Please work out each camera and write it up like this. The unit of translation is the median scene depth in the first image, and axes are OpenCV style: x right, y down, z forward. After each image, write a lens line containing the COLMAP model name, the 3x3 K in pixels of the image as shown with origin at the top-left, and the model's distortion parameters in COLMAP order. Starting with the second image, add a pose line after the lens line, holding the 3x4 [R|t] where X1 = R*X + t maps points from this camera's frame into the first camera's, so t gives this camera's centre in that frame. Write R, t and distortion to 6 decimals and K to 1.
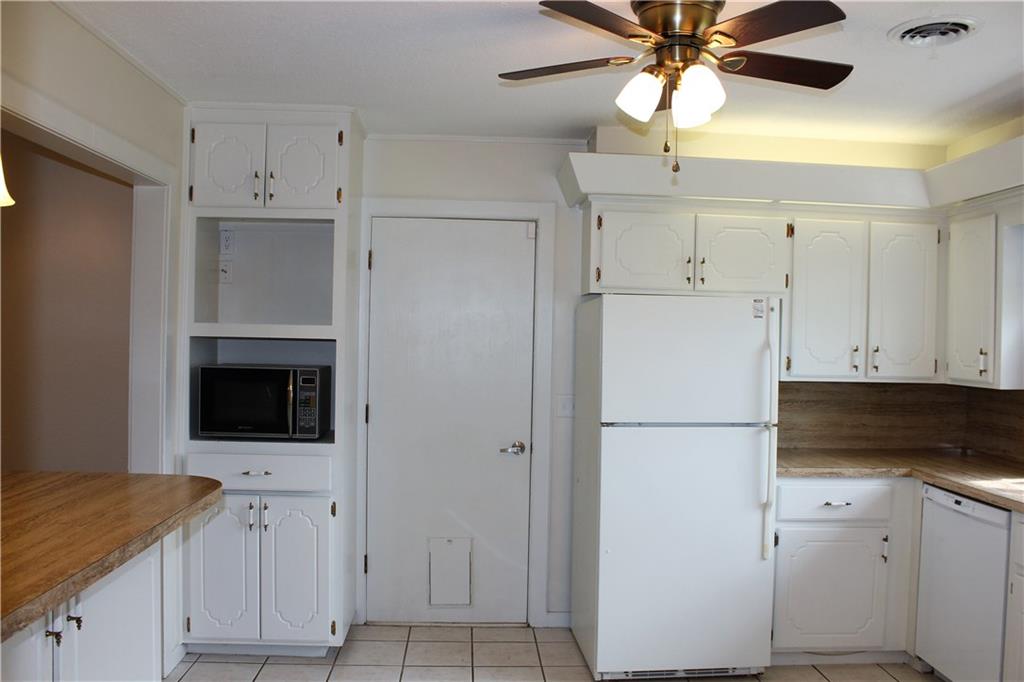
lens RADIAL K [[859.2, 0, 511.1], [0, 859.2, 349.1], [0, 0, 1]] dist [-0.154617, 0.126492]
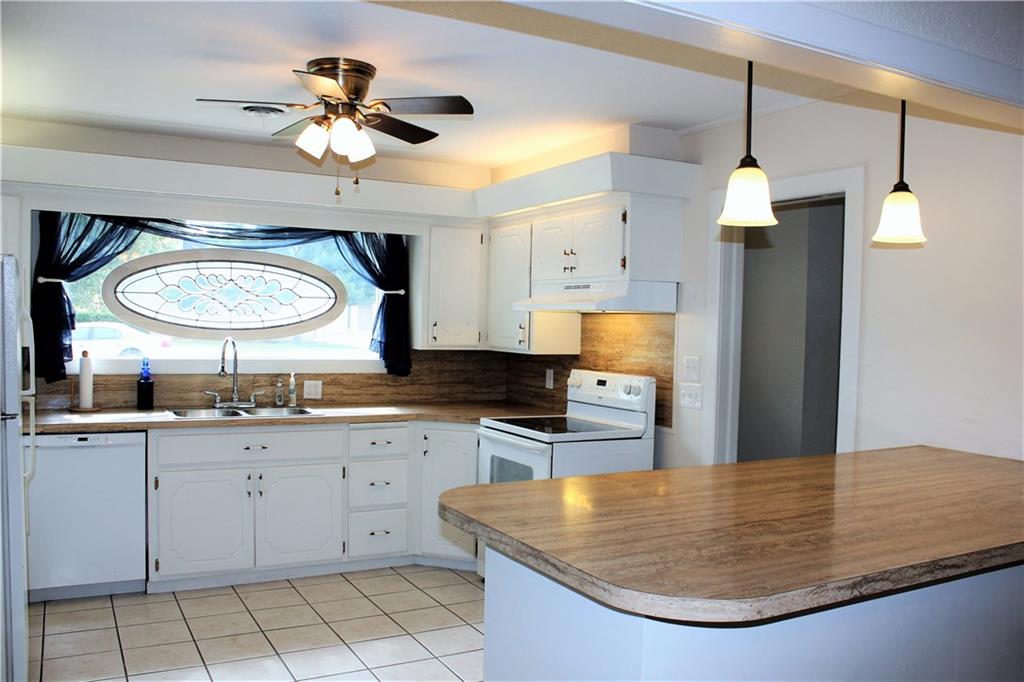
lens RADIAL K [[859.2, 0, 519.3], [0, 859.2, 342.6], [0, 0, 1]] dist [-0.154617, 0.126492]
pose [[-0.434678, -0.052002, 0.899083, -0.766864], [-0.015225, 0.998613, 0.050398, -0.027382], [-0.900457, 0.008218, -0.434867, 0.863541]]
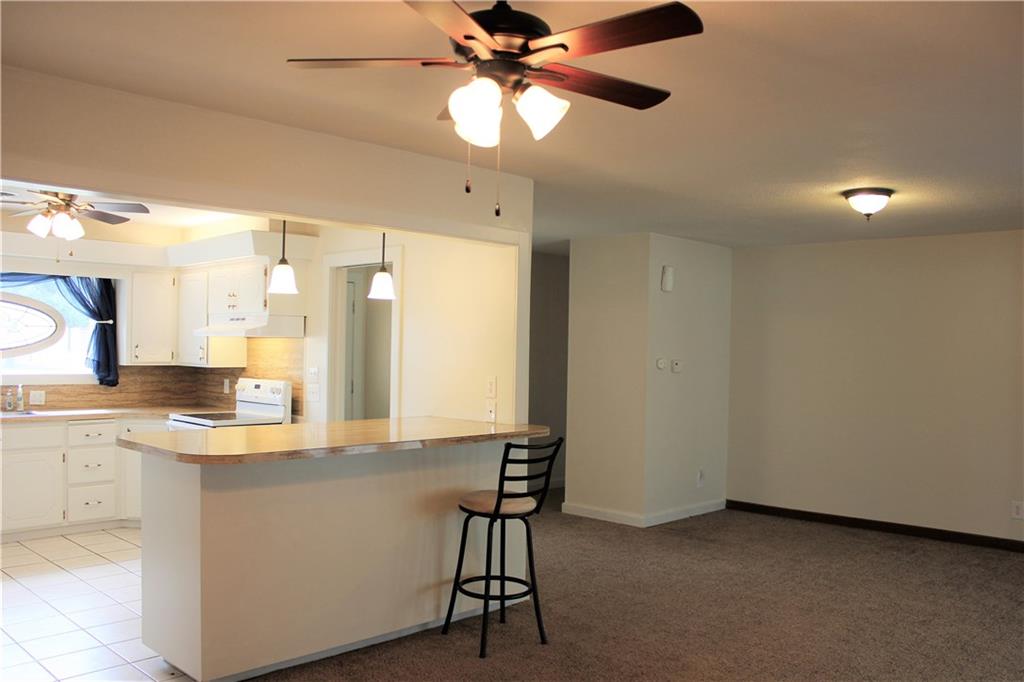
lens RADIAL K [[859.2, 0, 521.5], [0, 859.2, 348.9], [0, 0, 1]] dist [-0.154617, 0.126492]
pose [[-0.682717, -0.032689, 0.729951, -1.352277], [-0.016471, 0.999433, 0.029351, -0.046040], [-0.730497, 0.008016, -0.682869, 1.009558]]
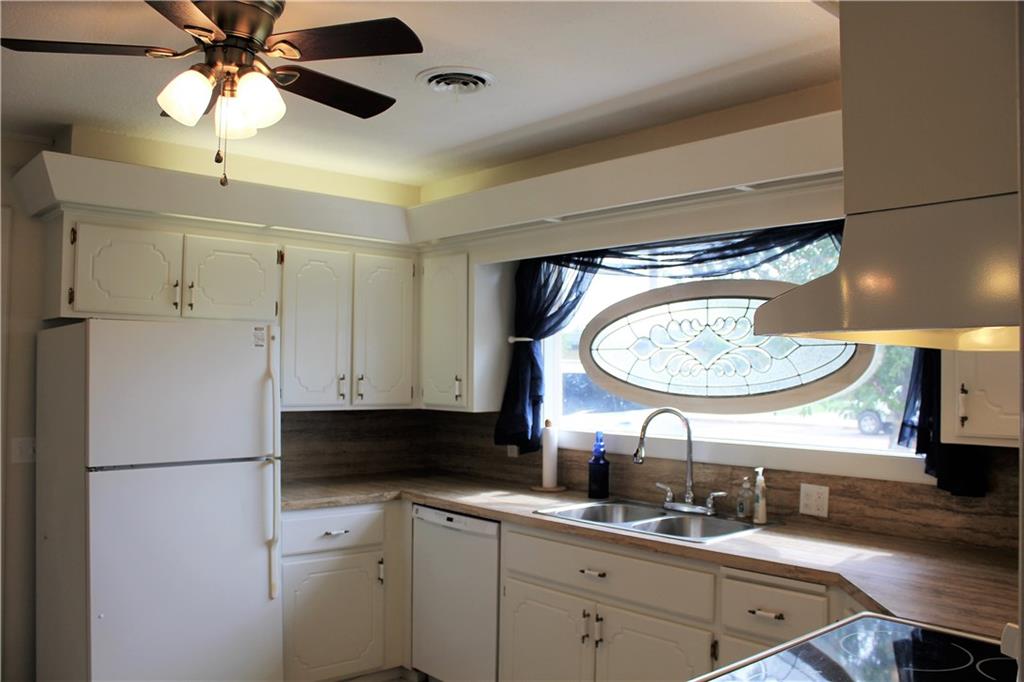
lens RADIAL K [[859.2, 0, 518.7], [0, 859.2, 349.5], [0, 0, 1]] dist [-0.154617, 0.126492]
pose [[0.778290, 0.003958, 0.627893, -0.078010], [0.016618, 0.999500, -0.026899, -0.003068], [-0.627685, 0.031370, 0.777835, 0.070217]]
